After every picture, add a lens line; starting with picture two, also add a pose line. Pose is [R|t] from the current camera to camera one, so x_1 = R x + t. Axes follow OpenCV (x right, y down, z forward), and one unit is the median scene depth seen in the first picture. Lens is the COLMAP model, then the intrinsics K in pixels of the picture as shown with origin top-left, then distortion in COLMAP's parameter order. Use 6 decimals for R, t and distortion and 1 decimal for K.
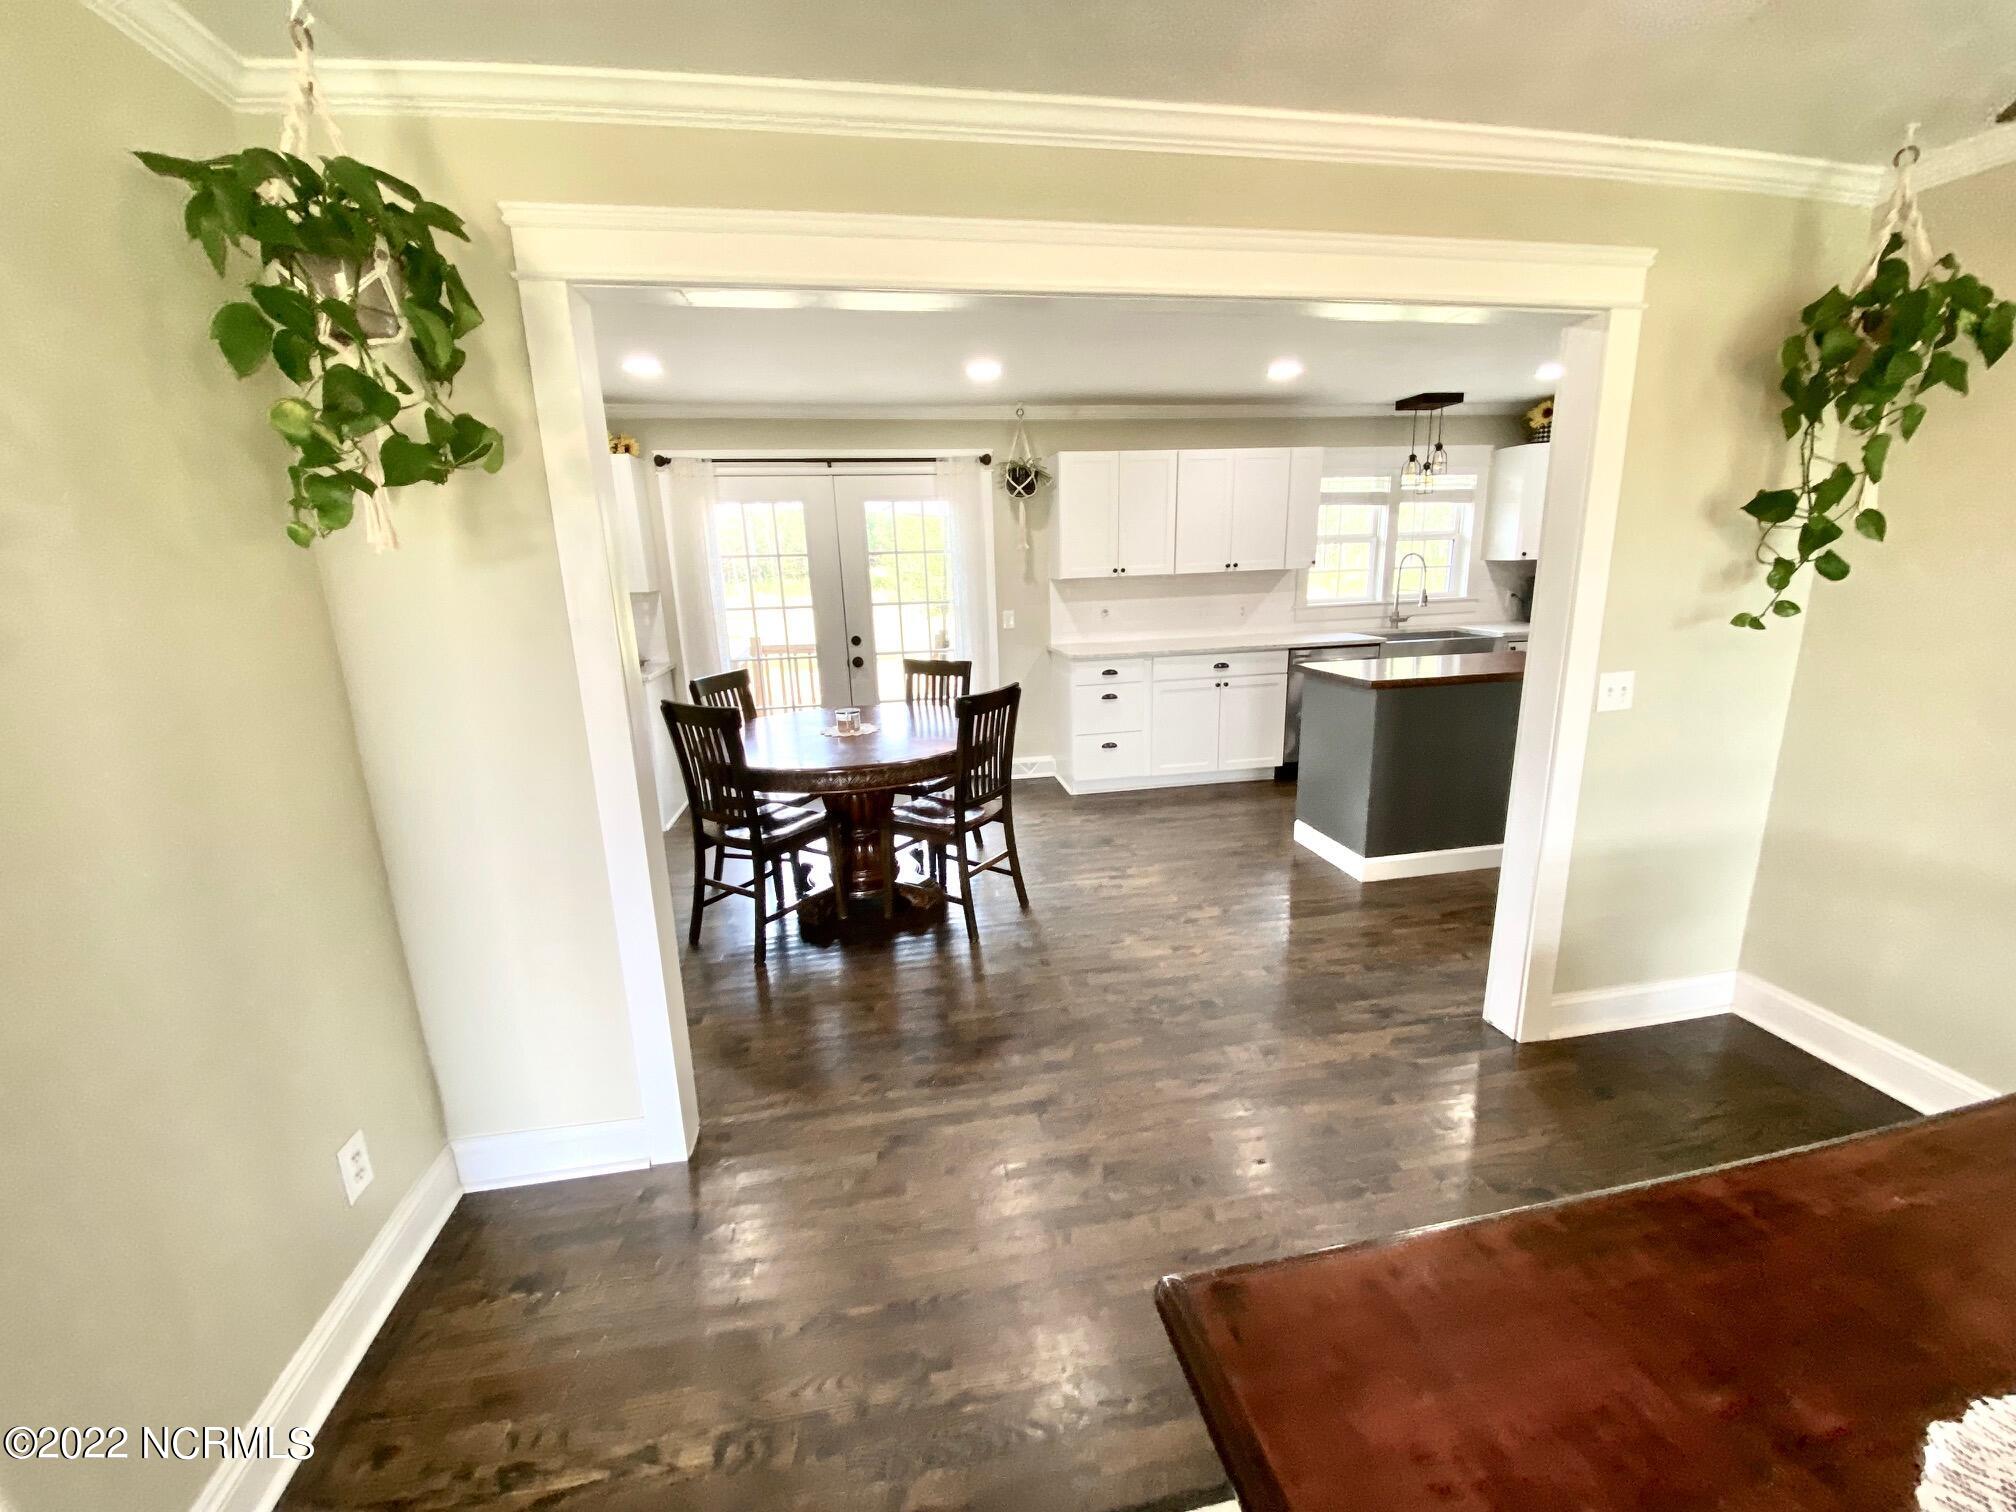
lens RADIAL K [[825.4, 0, 997.6], [0, 825.4, 762.7], [0, 0, 1]] dist [0.002254, -0.000150]
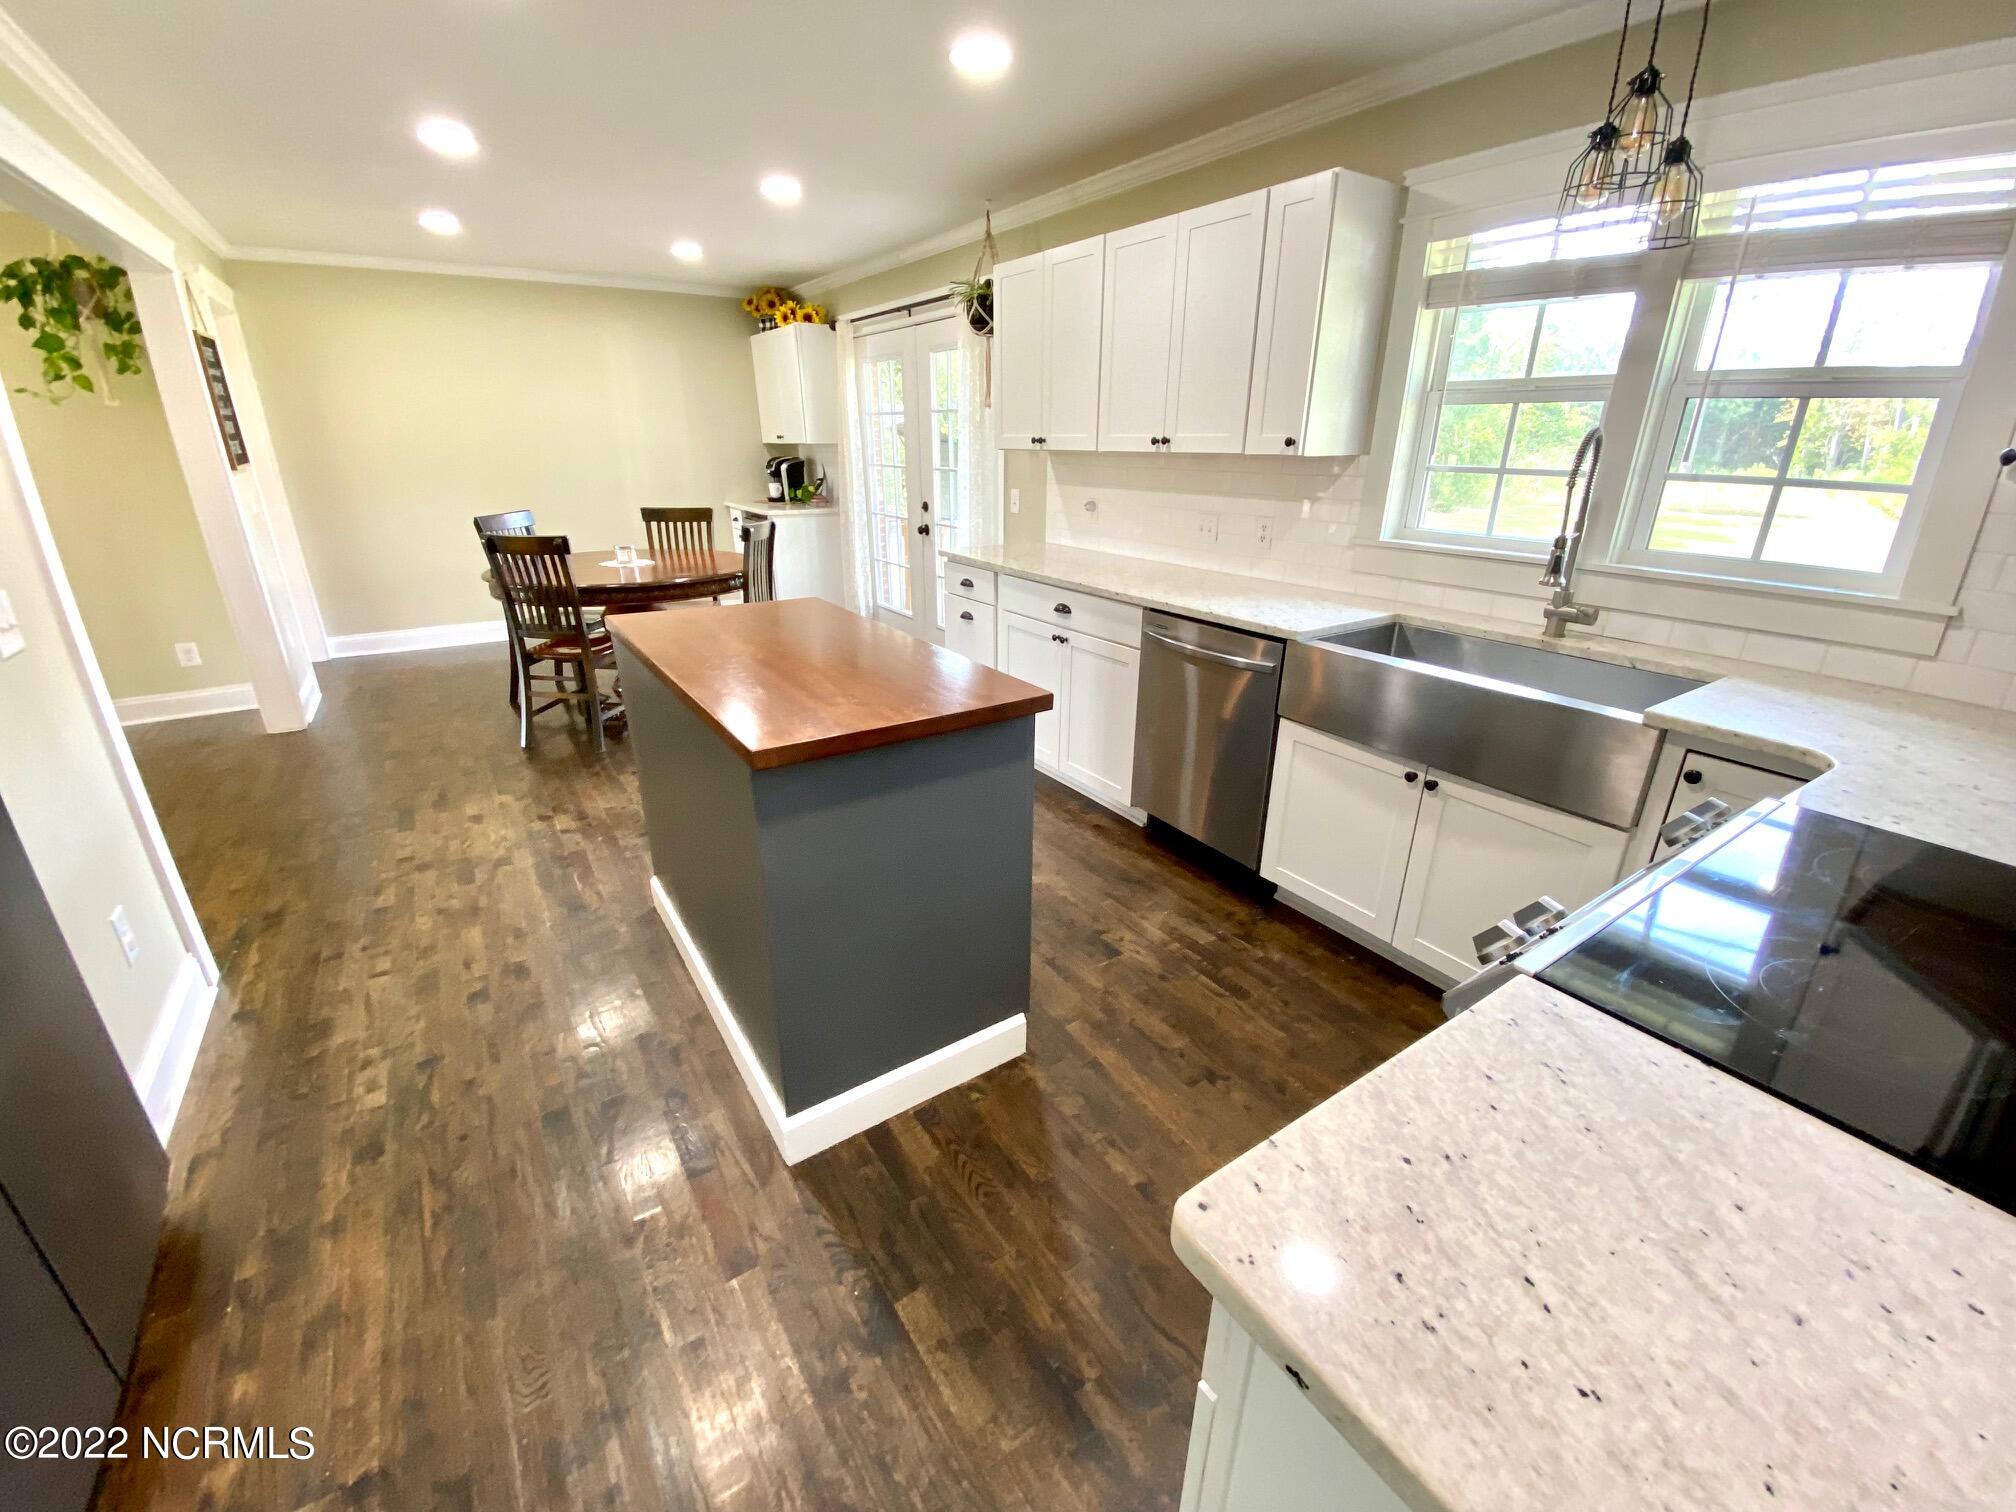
lens RADIAL K [[825.4, 0, 1003.7], [0, 825.4, 767.6], [0, 0, 1]] dist [0.002254, -0.000150]
pose [[0.401311, 0.372721, -0.836677, 0.743657], [-0.237351, 0.924576, 0.298032, -0.165238], [0.884655, 0.078983, 0.459509, 0.624401]]
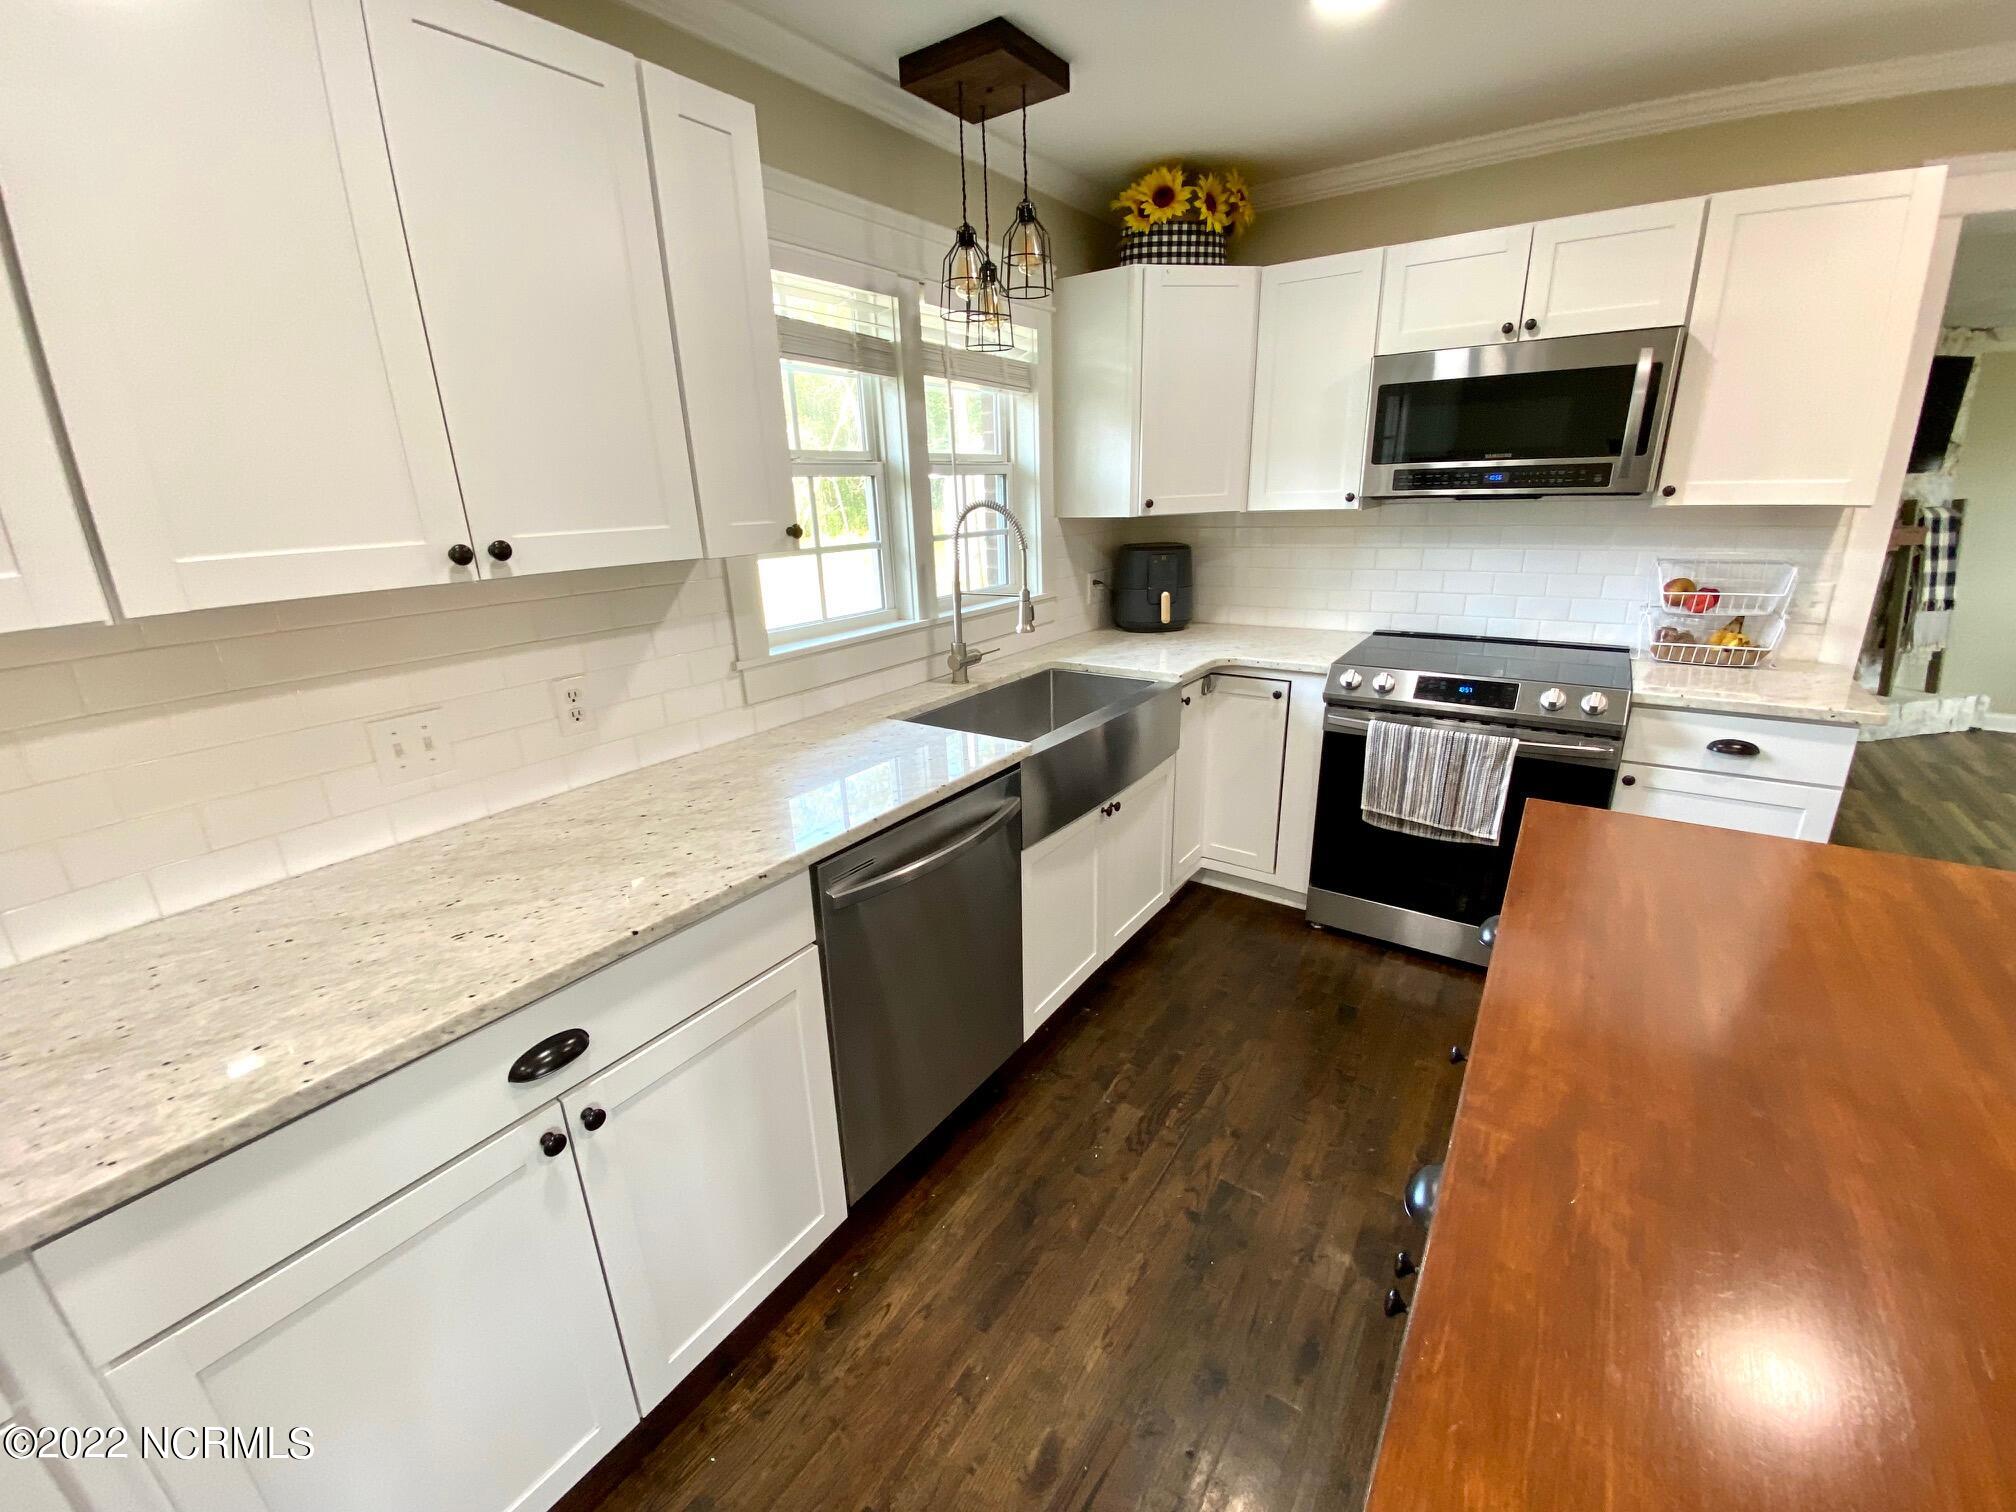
lens RADIAL K [[825.4, 0, 1001.4], [0, 825.4, 752.8], [0, 0, 1]] dist [0.002254, -0.000150]
pose [[0.701589, -0.209046, 0.681229, 0.205637], [0.182985, 0.976796, 0.111292, -0.175546], [-0.688687, 0.046574, 0.723562, 0.702669]]
